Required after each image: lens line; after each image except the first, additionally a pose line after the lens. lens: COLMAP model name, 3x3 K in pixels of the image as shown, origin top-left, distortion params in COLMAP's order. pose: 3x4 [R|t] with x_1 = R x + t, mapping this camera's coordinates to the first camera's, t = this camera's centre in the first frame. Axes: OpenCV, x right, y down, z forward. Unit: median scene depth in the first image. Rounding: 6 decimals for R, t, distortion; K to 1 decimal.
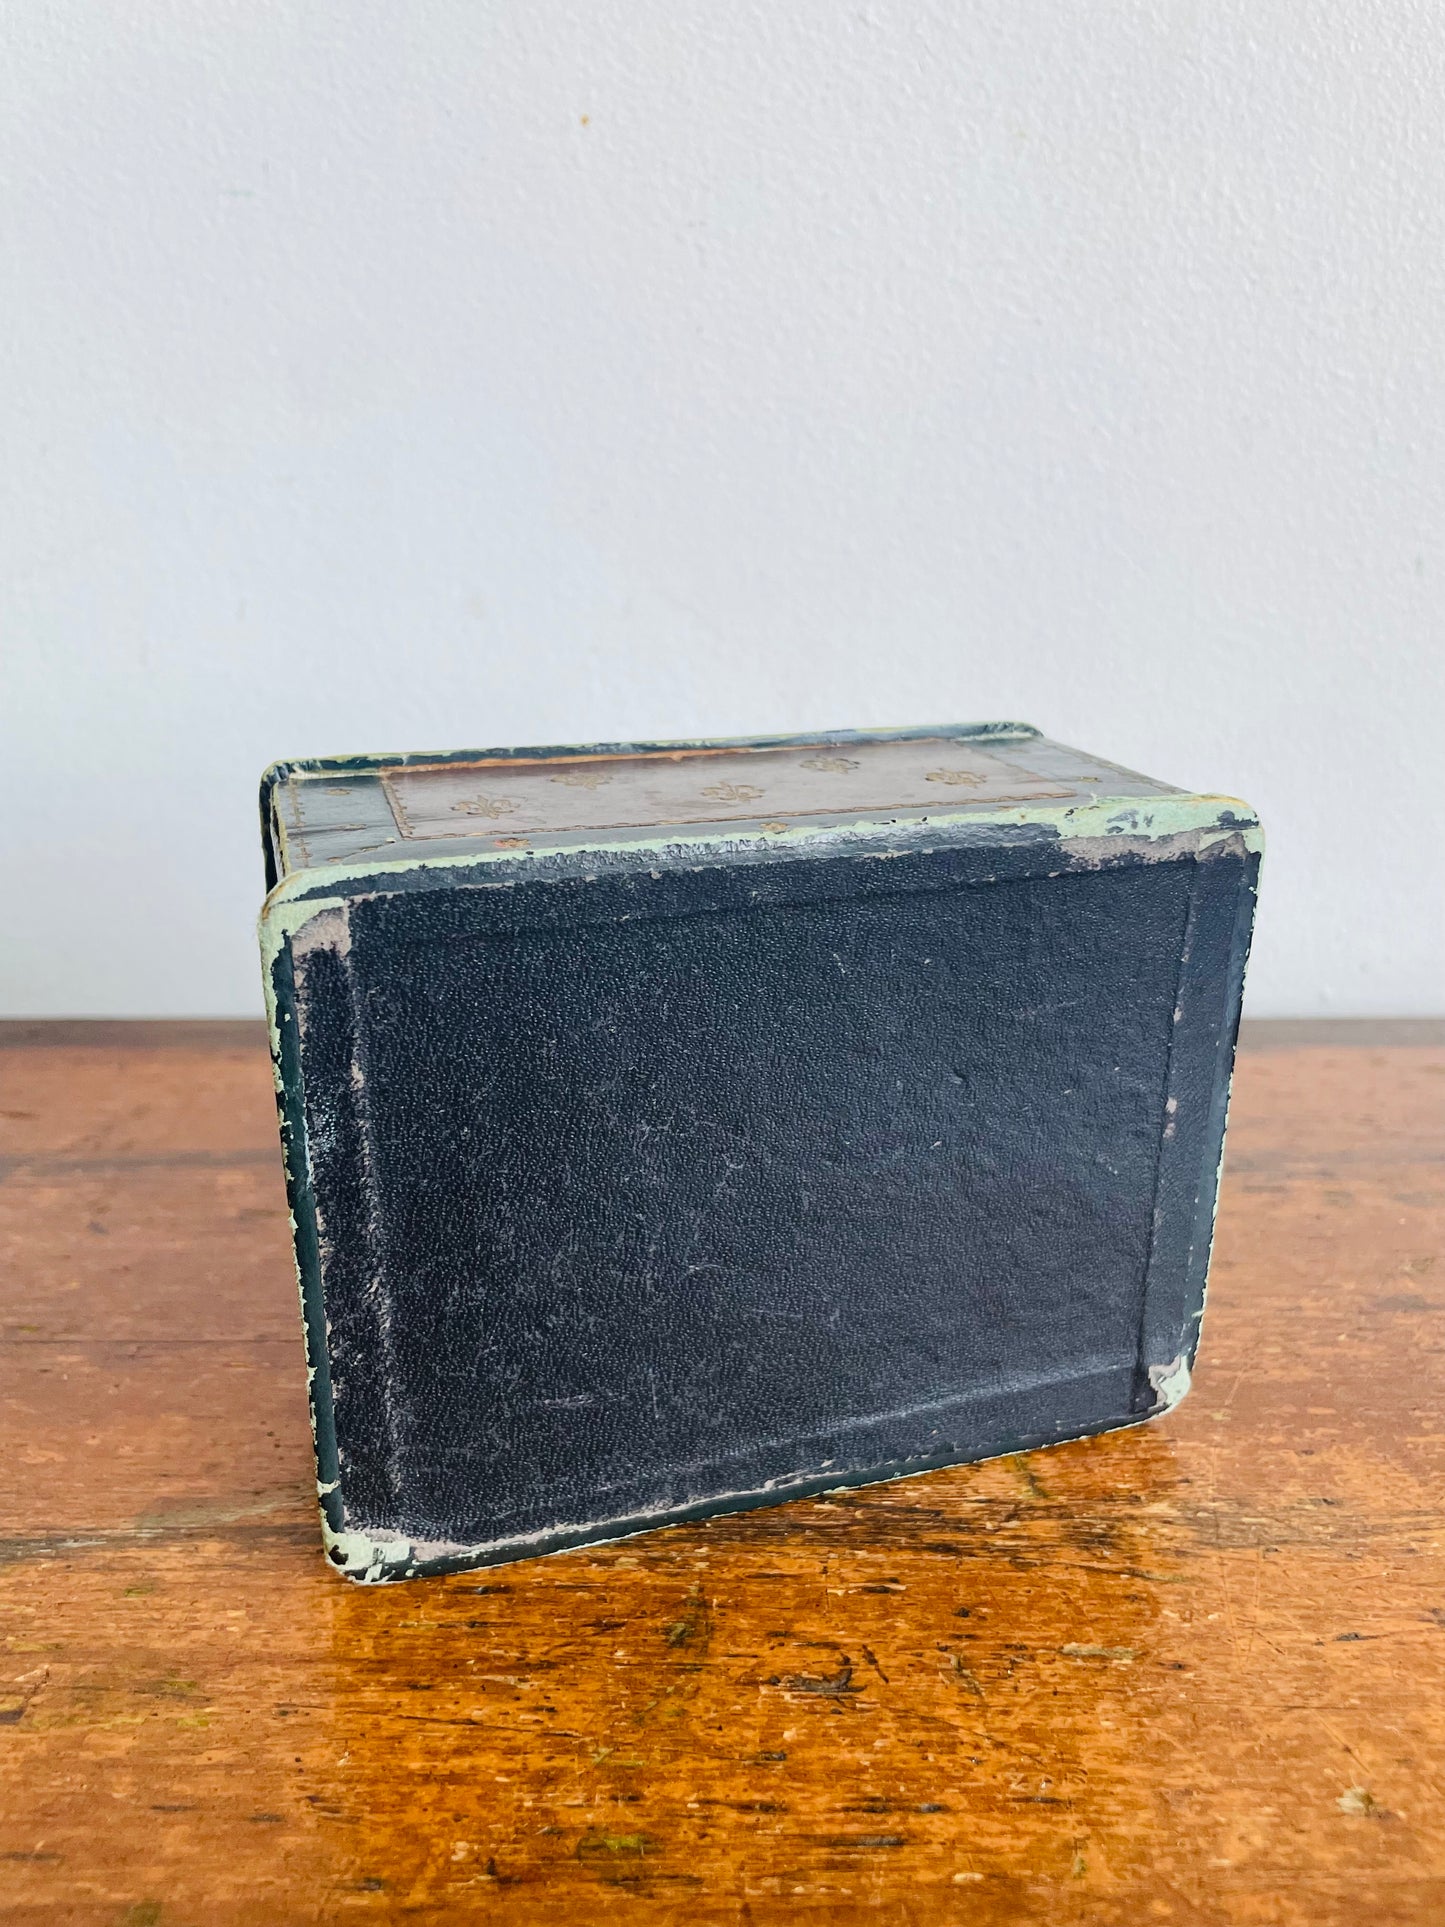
lens RADIAL K [[1500.7, 0, 709.0], [0, 1500.7, 964.2], [0, 0, 1]] dist [0.047525, -0.093548]
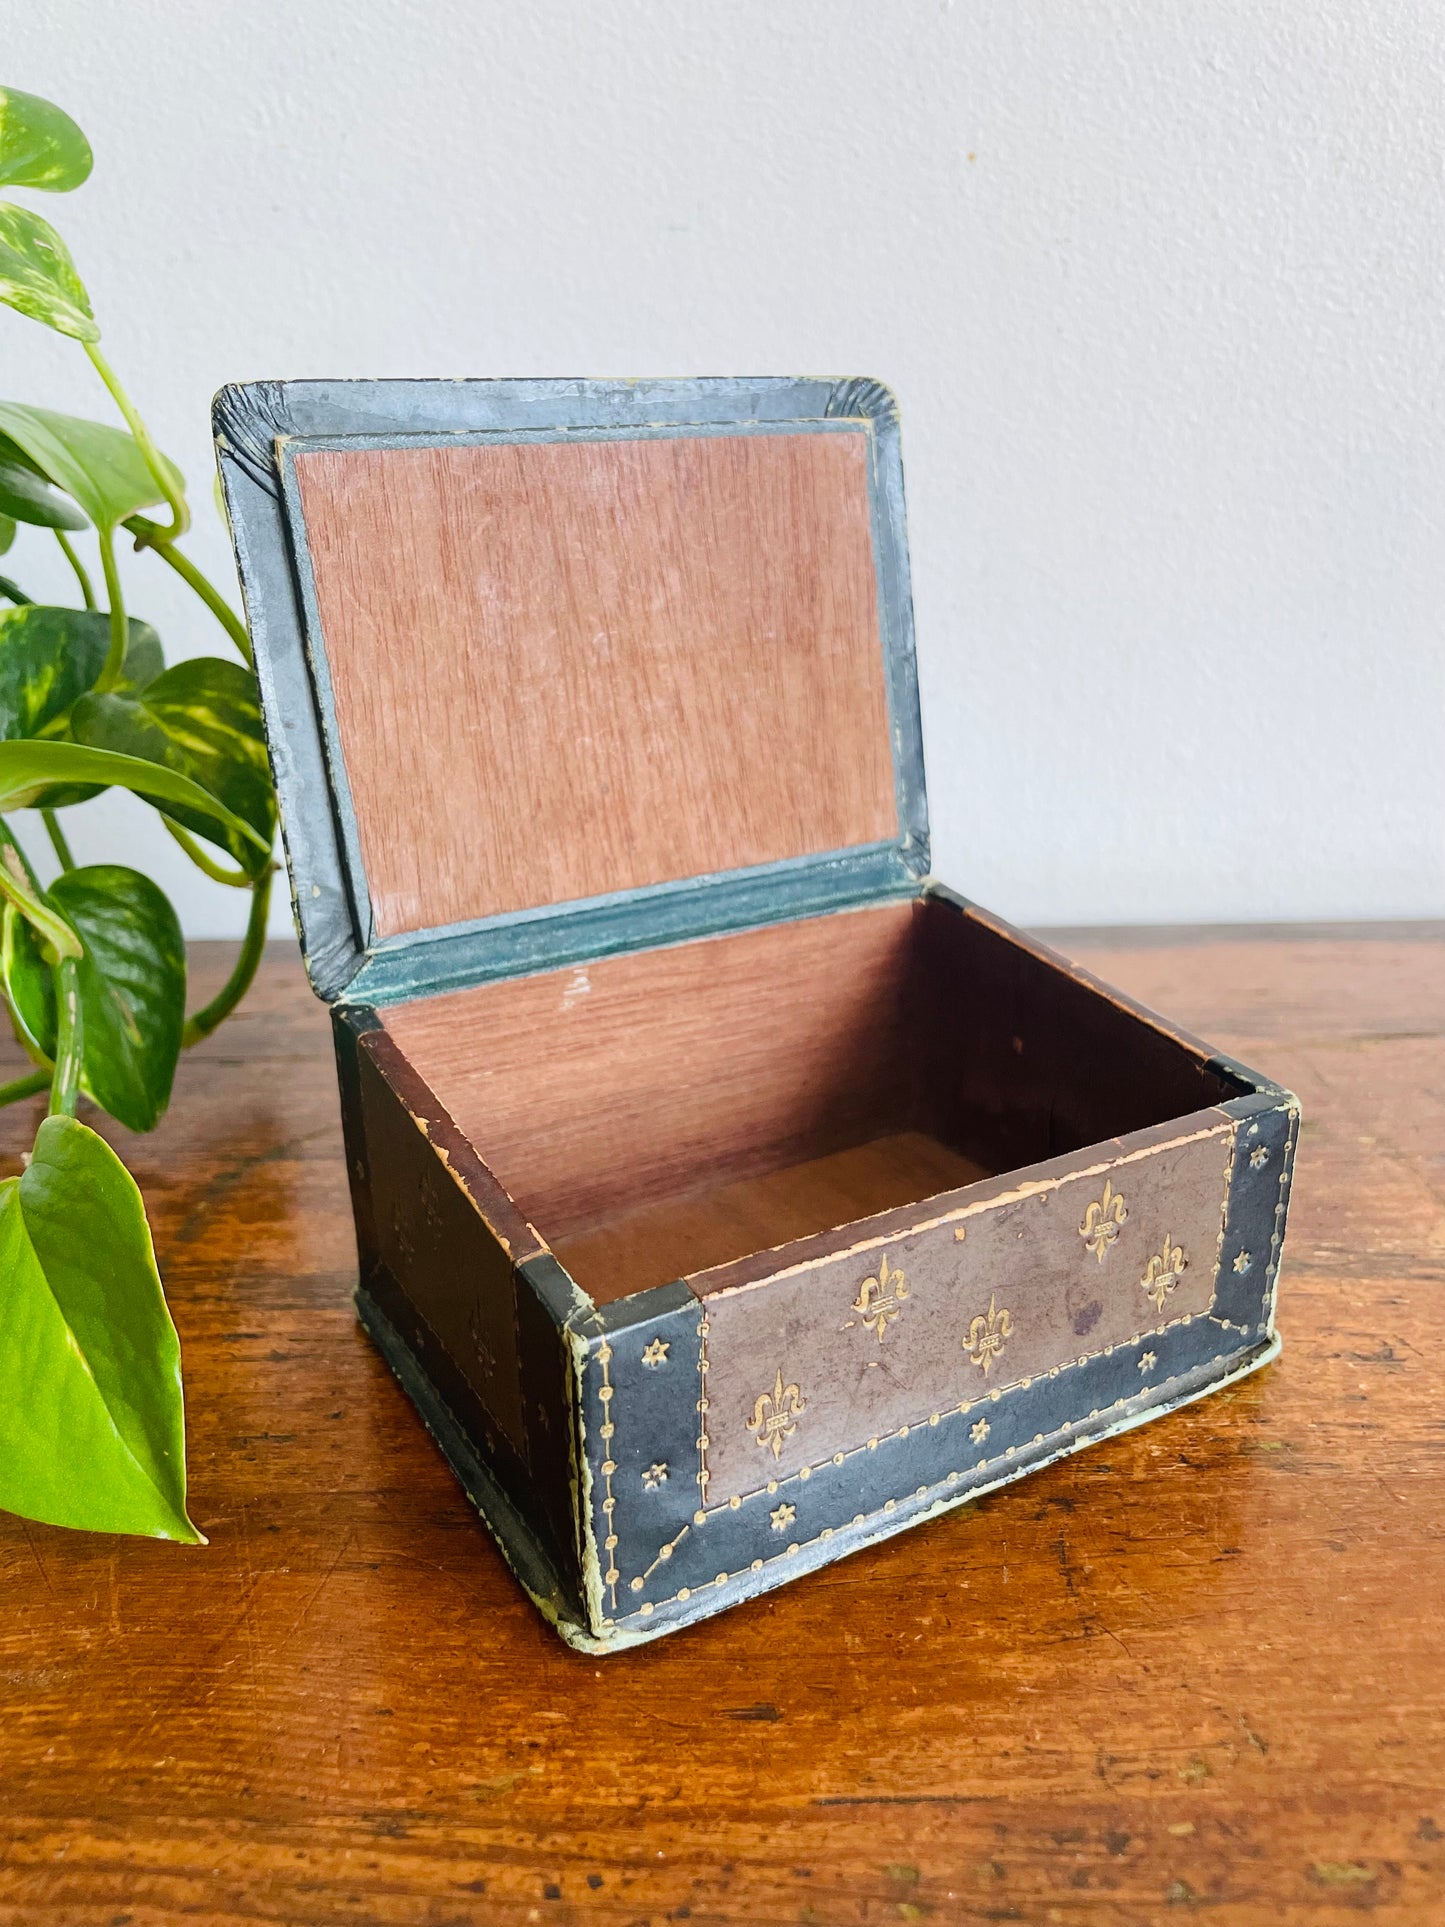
lens RADIAL K [[1499.3, 0, 719.3], [0, 1499.3, 964.4], [0, 0, 1]] dist [0.054180, -0.101298]
pose [[0.999289, -0.018249, -0.032989, -0.437407], [0.018471, 0.999809, 0.006439, 0.108283], [0.032866, -0.007044, 0.999435, -0.335677]]
